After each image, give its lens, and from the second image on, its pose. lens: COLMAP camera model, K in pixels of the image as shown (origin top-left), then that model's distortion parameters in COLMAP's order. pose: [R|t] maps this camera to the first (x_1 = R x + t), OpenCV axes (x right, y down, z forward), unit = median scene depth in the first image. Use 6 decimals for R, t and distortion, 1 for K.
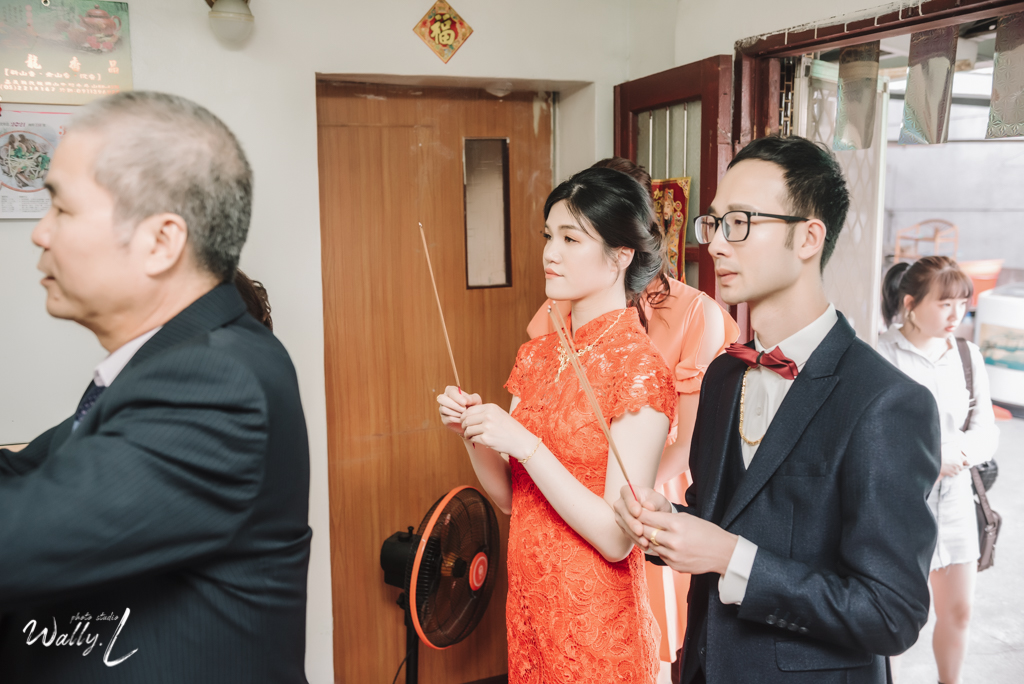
lens RADIAL K [[977.6, 0, 514.8], [0, 977.6, 346.1], [0, 0, 1]] dist [0.030178, 0.000000]
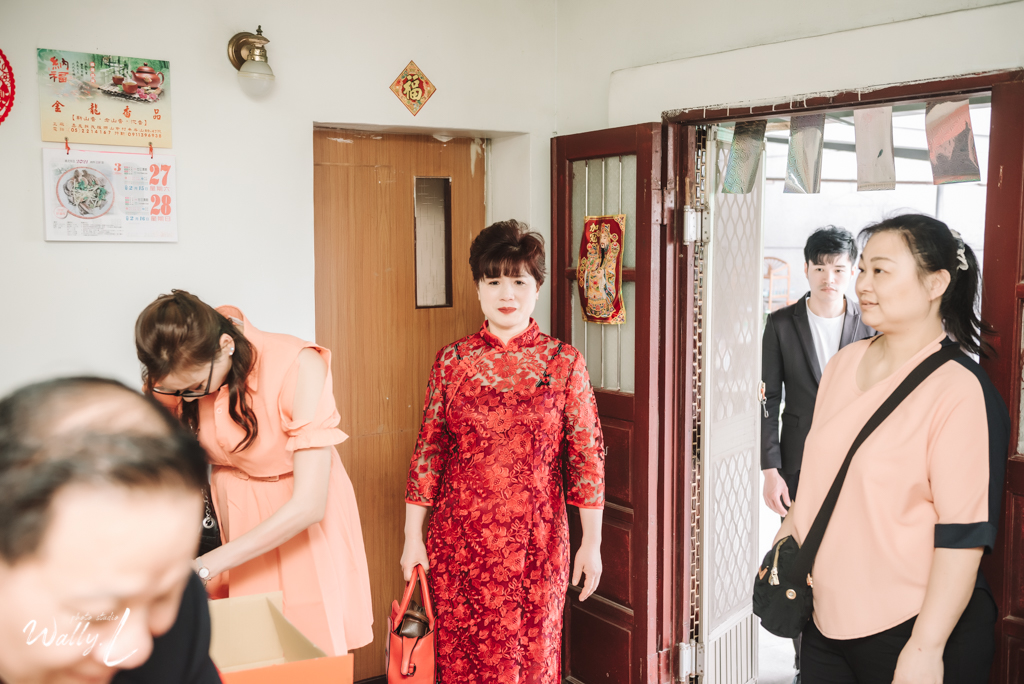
lens RADIAL K [[1142.7, 0, 513.0], [0, 1142.7, 342.0], [0, 0, 1]] dist [0.098363, 0.000000]
pose [[0.981829, -0.006770, 0.189645, -0.239914], [0.016840, 0.998529, -0.051538, 0.064027], [-0.189017, 0.053795, 0.980499, -0.404261]]
